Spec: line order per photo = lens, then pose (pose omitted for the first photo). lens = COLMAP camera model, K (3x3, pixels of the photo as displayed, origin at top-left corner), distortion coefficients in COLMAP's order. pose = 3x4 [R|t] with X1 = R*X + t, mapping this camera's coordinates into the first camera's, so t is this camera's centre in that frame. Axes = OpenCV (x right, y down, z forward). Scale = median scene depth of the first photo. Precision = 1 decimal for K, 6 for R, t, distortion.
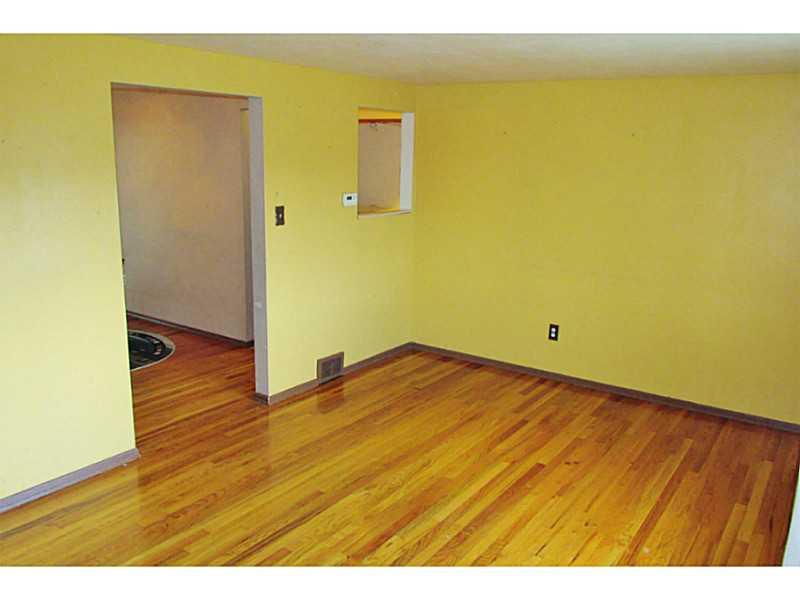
lens RADIAL K [[667.4, 0, 400.0], [0, 667.4, 300.0], [0, 0, 1]] dist [-0.029839, 0.012630]
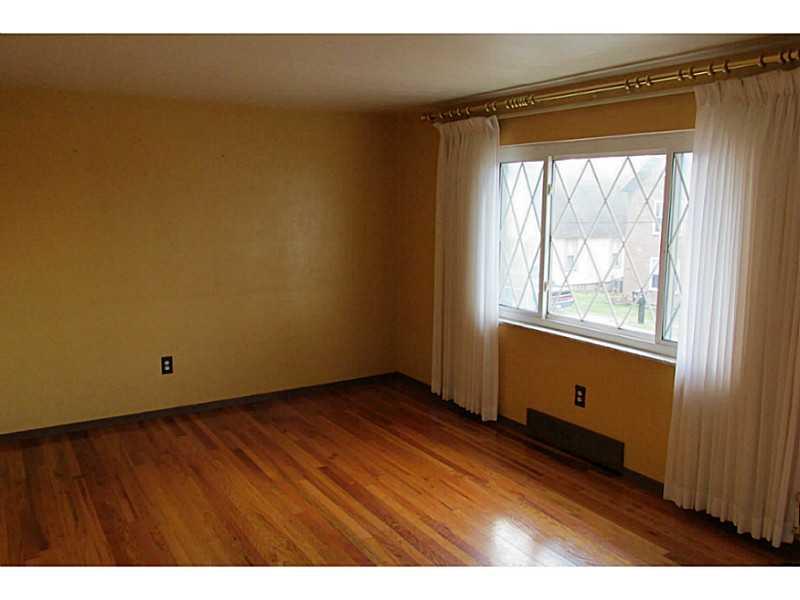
lens RADIAL K [[667.4, 0, 400.0], [0, 667.4, 300.0], [0, 0, 1]] dist [-0.029839, 0.012630]
pose [[0.392586, -0.160470, 0.905608, -0.583227], [0.206987, 0.974816, 0.083003, -0.062062], [-0.896121, 0.154863, 0.415914, 0.387573]]
